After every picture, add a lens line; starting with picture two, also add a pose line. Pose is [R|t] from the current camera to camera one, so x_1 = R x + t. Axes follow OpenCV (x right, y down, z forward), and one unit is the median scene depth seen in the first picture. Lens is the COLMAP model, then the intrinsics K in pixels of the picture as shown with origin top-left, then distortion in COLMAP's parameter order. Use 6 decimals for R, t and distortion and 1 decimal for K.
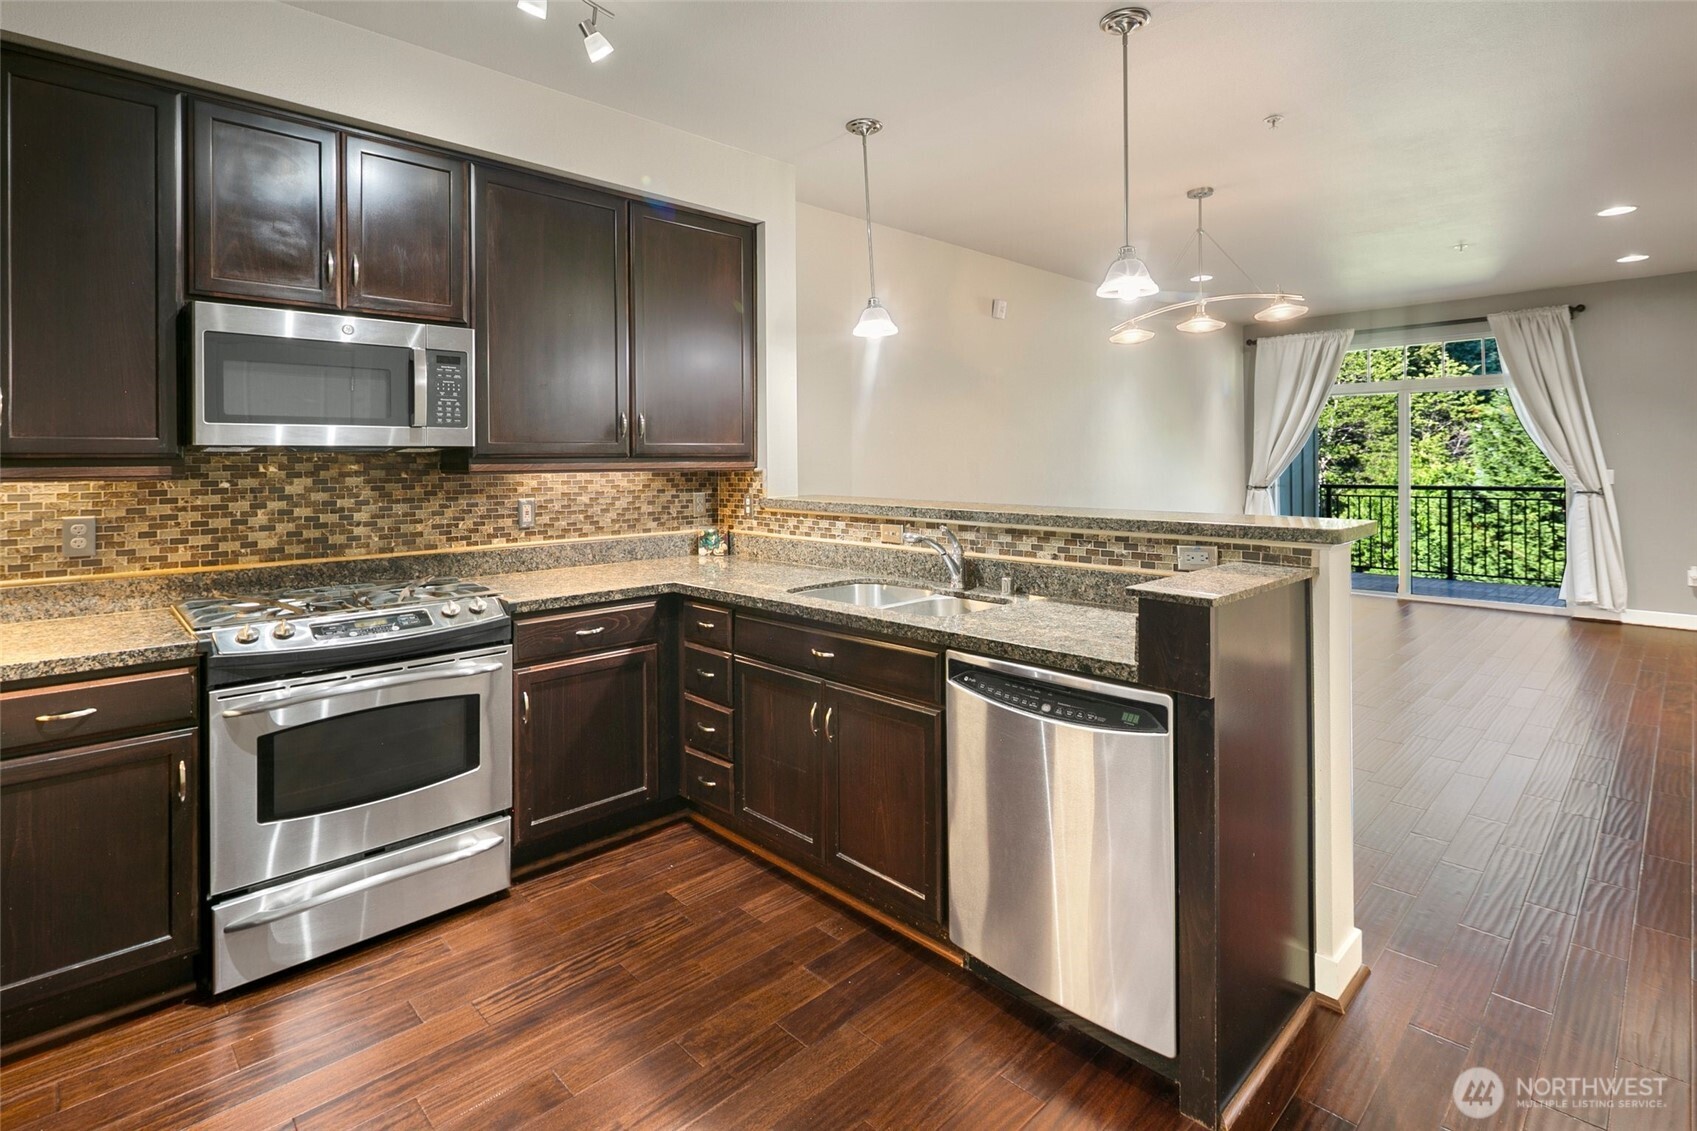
lens RADIAL K [[826.8, 0, 852.6], [0, 826.8, 459.2], [0, 0, 1]] dist [0.005477, -0.005550]
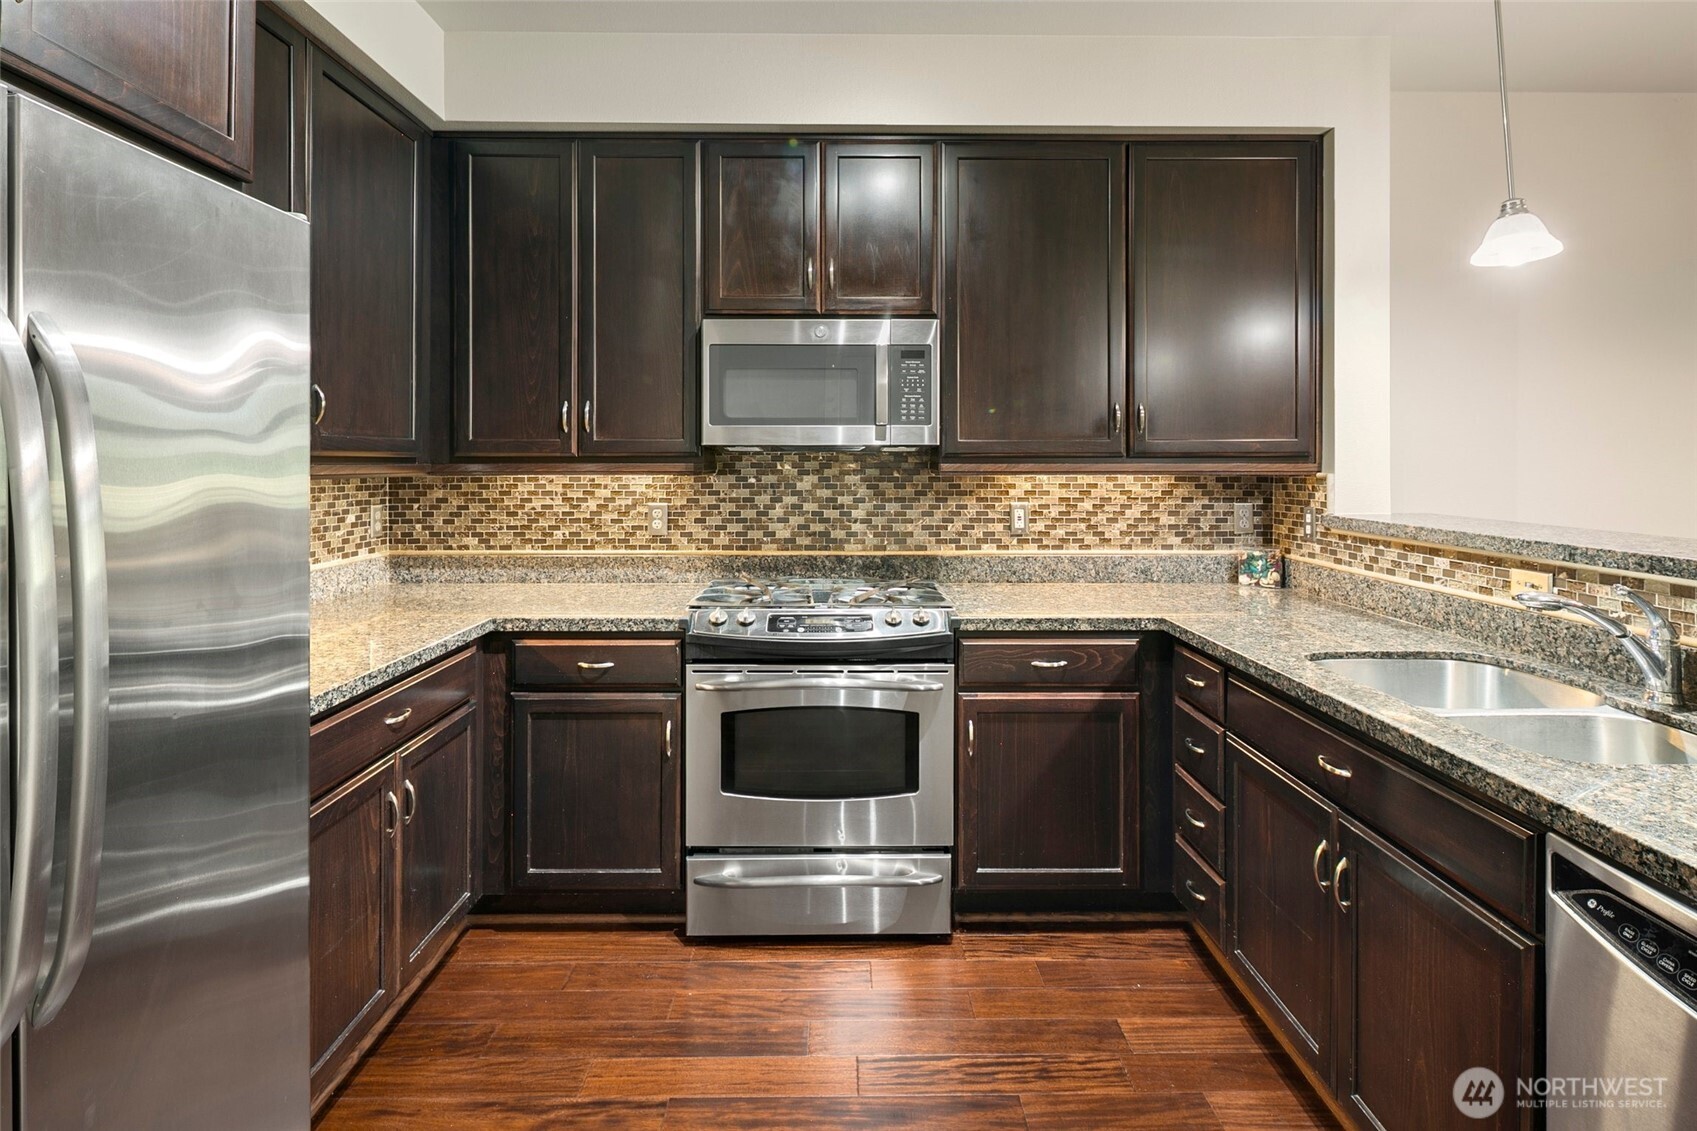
lens RADIAL K [[826.8, 0, 850.0], [0, 826.8, 464.2], [0, 0, 1]] dist [0.005477, -0.005550]
pose [[0.722264, 0.007956, -0.691572, 0.120710], [-0.004714, 0.999967, 0.006580, 0.000603], [0.691601, -0.001492, 0.722278, 0.261500]]
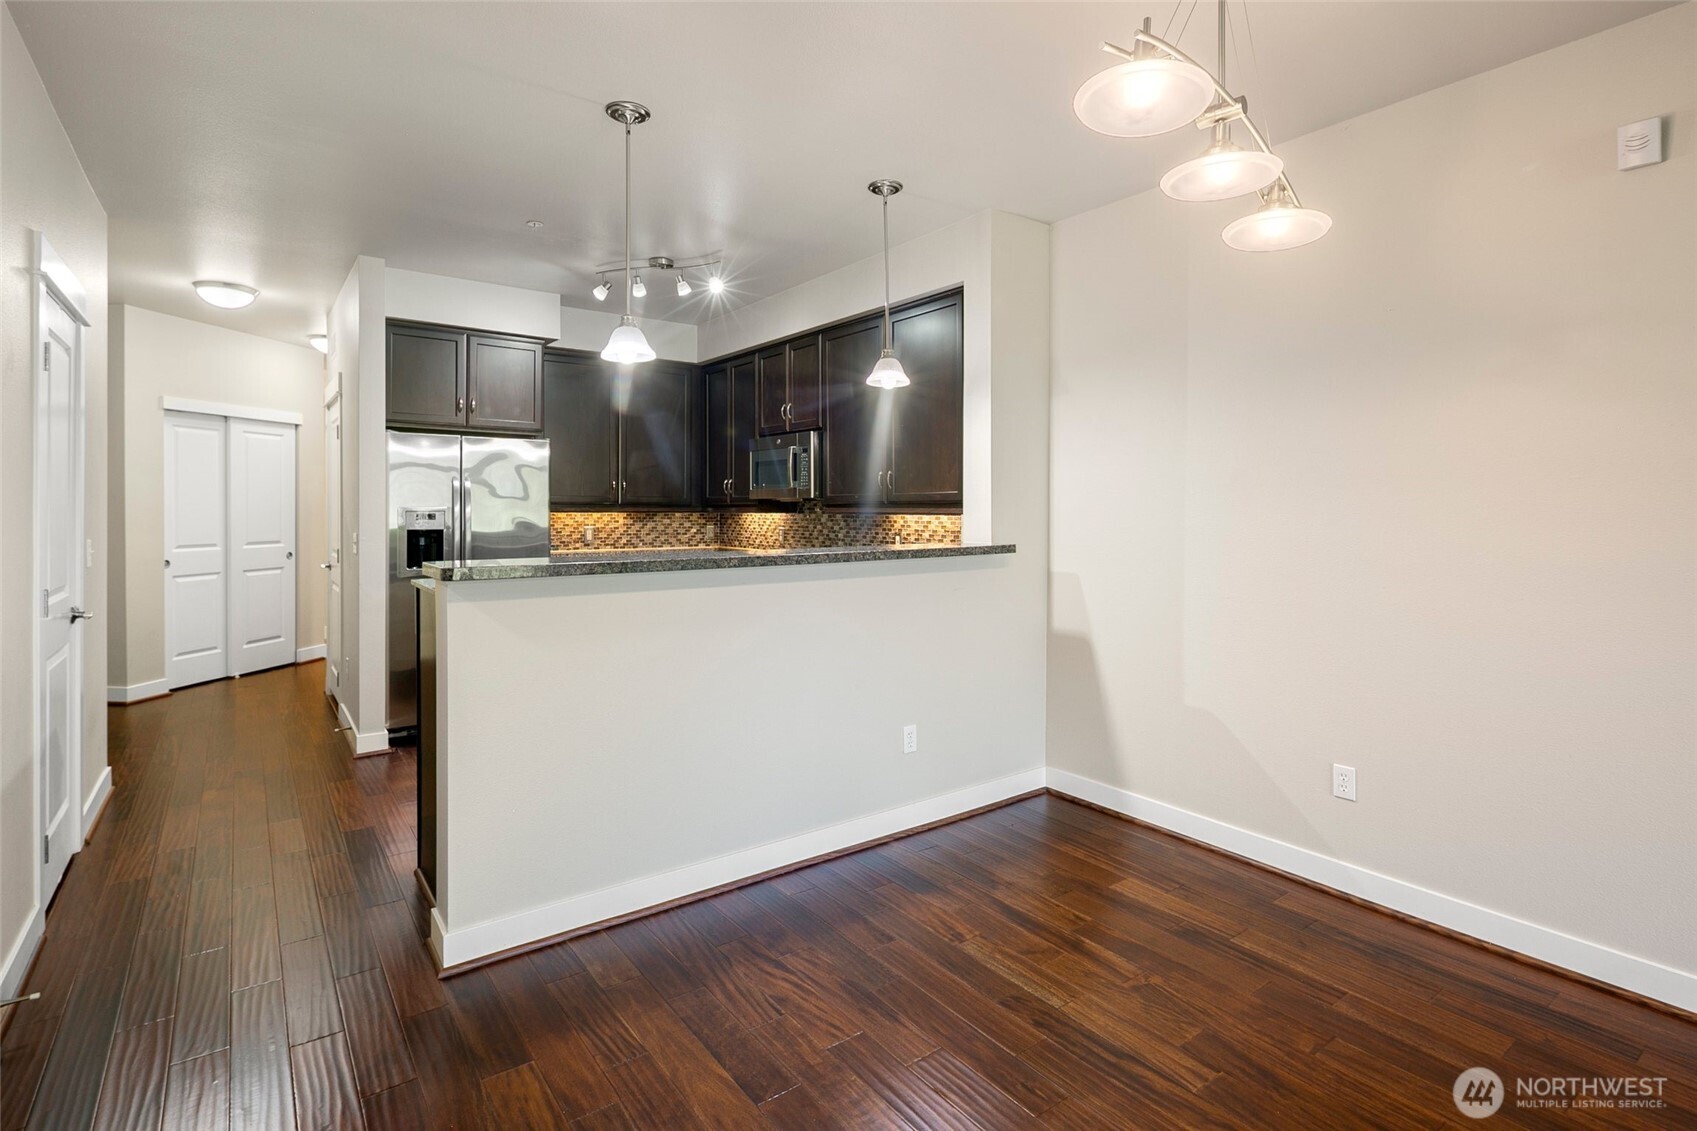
lens RADIAL K [[826.8, 0, 847.4], [0, 826.8, 514.1], [0, 0, 1]] dist [0.005477, -0.005550]
pose [[-0.143384, 0.014443, -0.989562, 1.302867], [-0.000767, 0.999892, 0.014705, -0.006851], [0.989667, 0.002867, -0.143357, 1.358275]]
